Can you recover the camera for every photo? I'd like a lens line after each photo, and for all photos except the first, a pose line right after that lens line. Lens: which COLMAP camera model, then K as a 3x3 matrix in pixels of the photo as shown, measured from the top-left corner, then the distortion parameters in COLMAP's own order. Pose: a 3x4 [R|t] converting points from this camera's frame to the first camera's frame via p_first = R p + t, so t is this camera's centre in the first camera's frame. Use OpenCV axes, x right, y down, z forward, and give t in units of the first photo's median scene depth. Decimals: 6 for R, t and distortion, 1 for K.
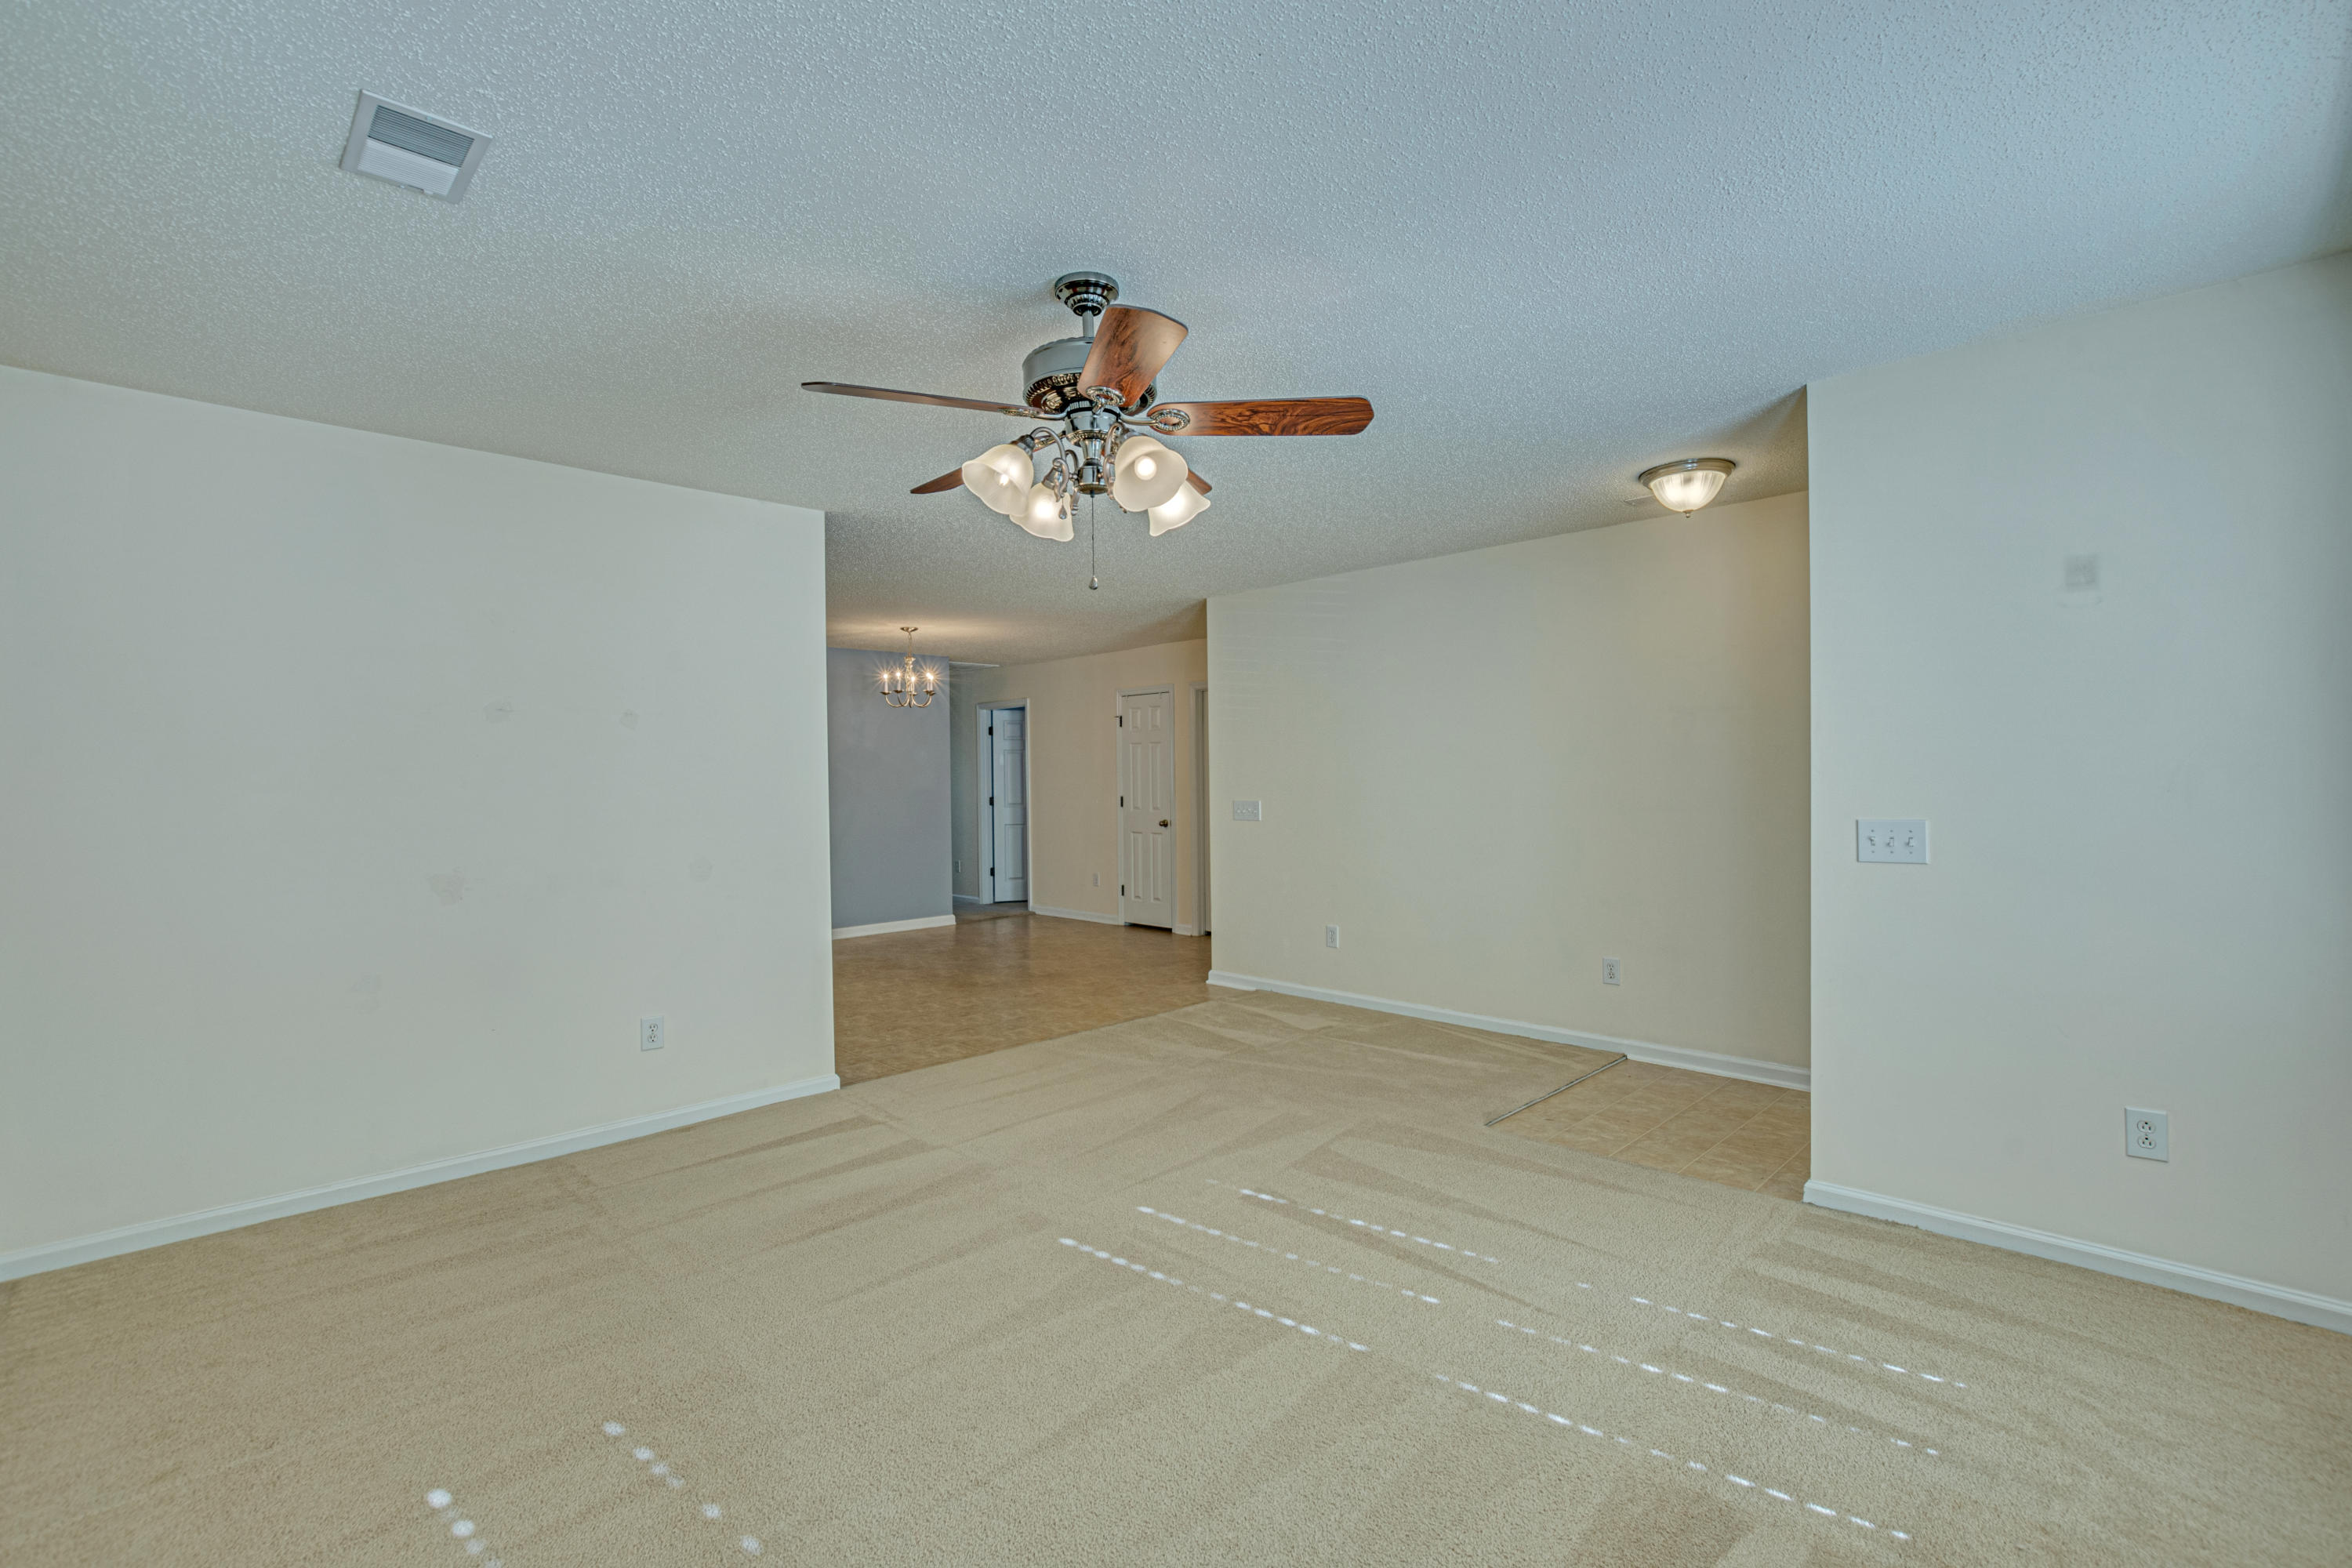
lens RADIAL K [[1037.2, 0, 1176.0], [0, 1037.2, 784.0], [0, 0, 1]] dist [-0.011865, 0.000520]
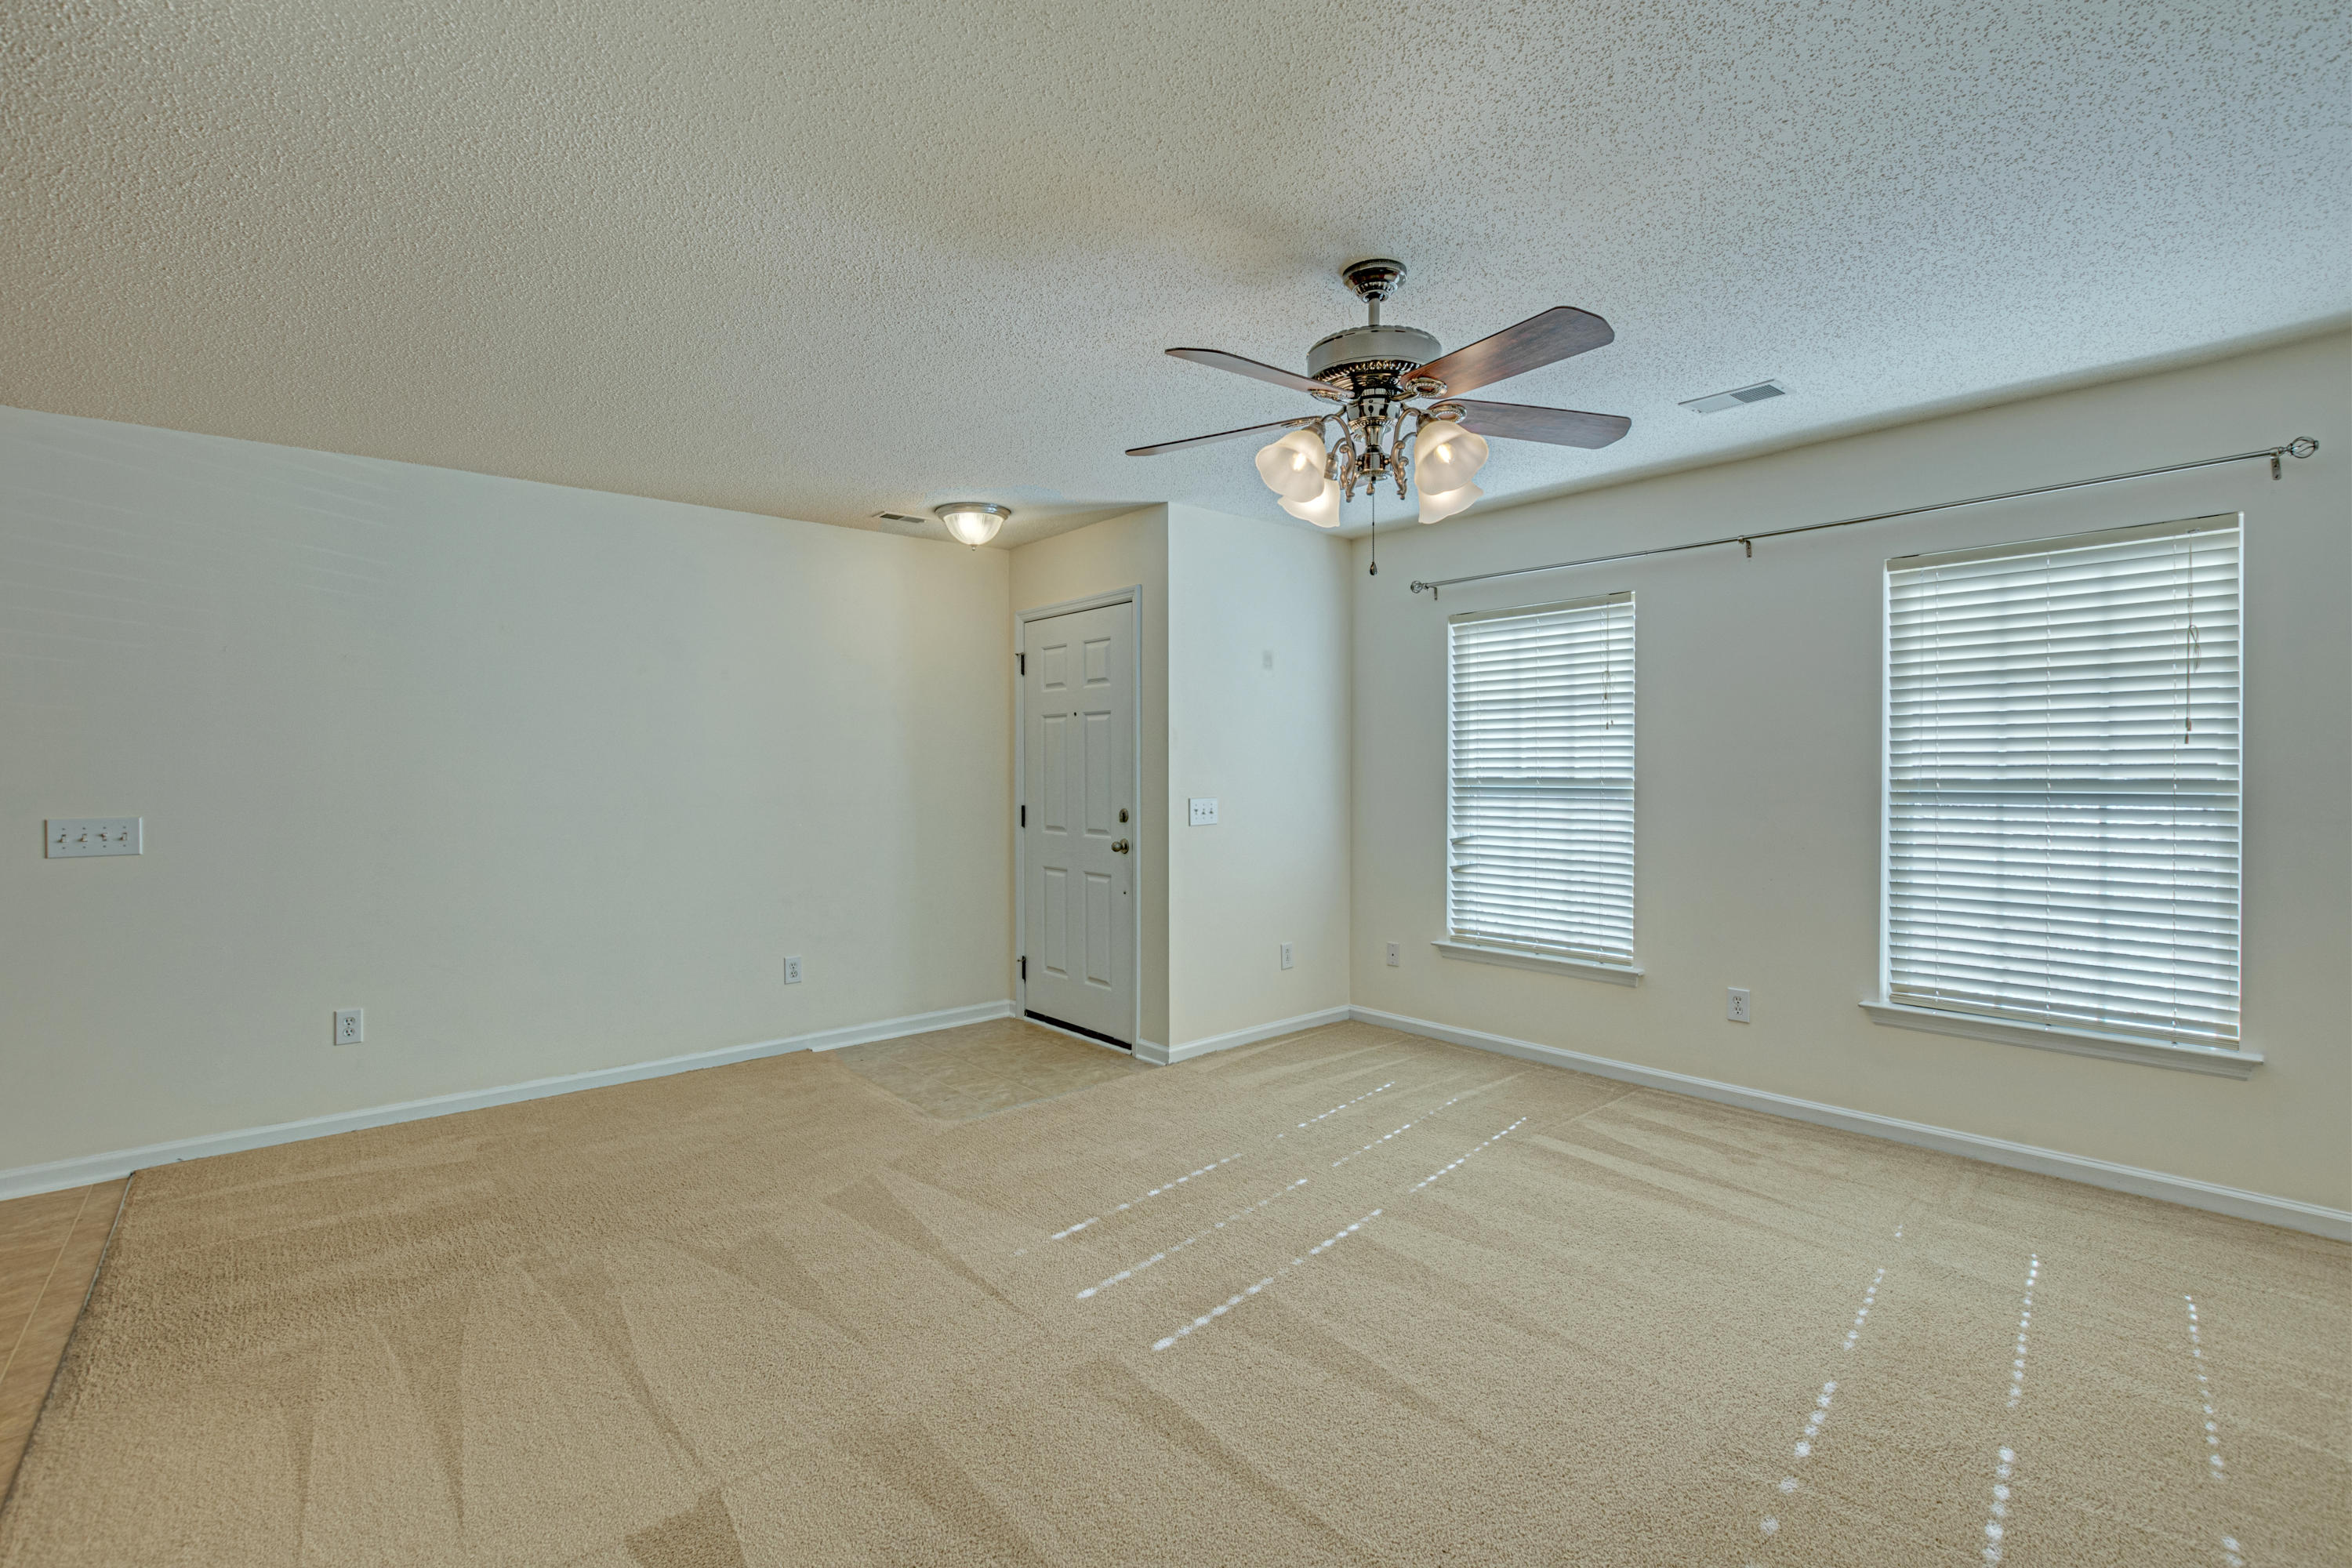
lens RADIAL K [[1070.3, 0, 1169.1], [0, 1070.3, 756.1], [0, 0, 1]] dist [-0.012564, 0.000072]
pose [[0.057177, 0.023412, 0.998090, -0.771581], [0.012922, 0.999624, -0.024188, 0.009311], [-0.998280, 0.014280, 0.056853, 0.781064]]
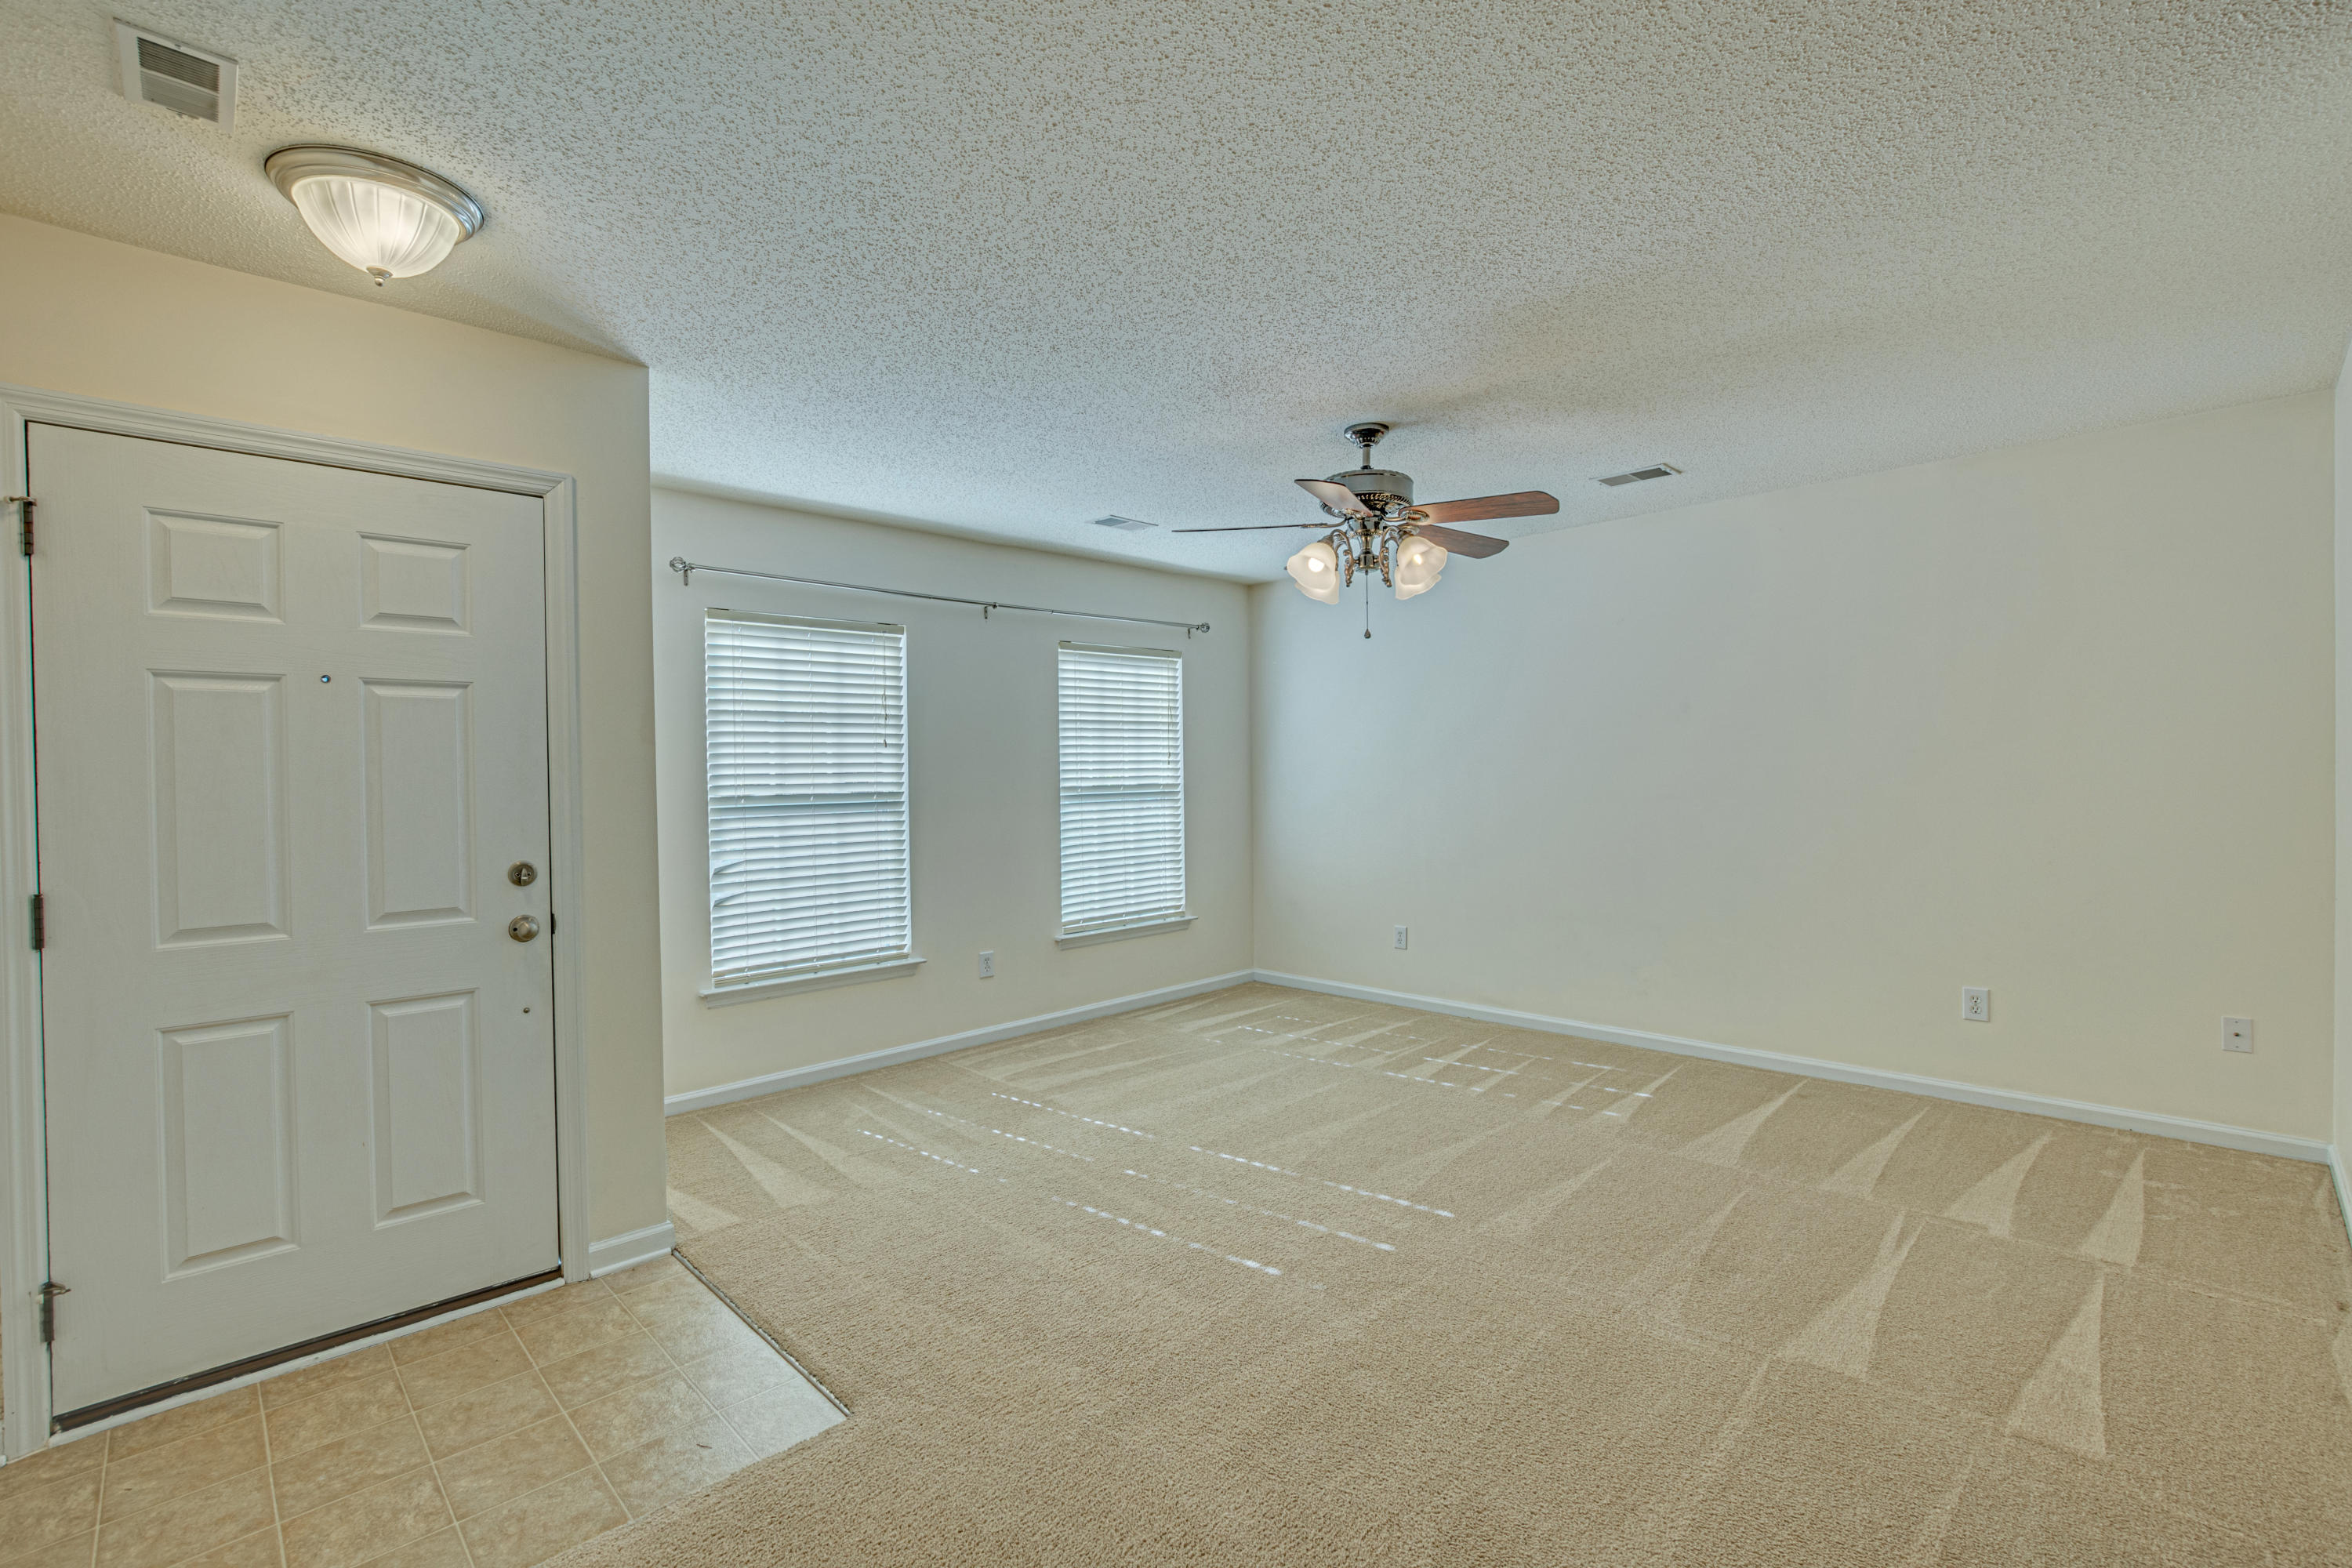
lens RADIAL K [[1037.2, 0, 1176.0], [0, 1037.2, 784.0], [0, 0, 1]] dist [-0.011865, 0.000520]
pose [[-0.999439, 0.033324, -0.003339, 0.126095], [0.033259, 0.999286, 0.017907, -0.009822], [0.003933, 0.017786, -0.999834, 1.655221]]
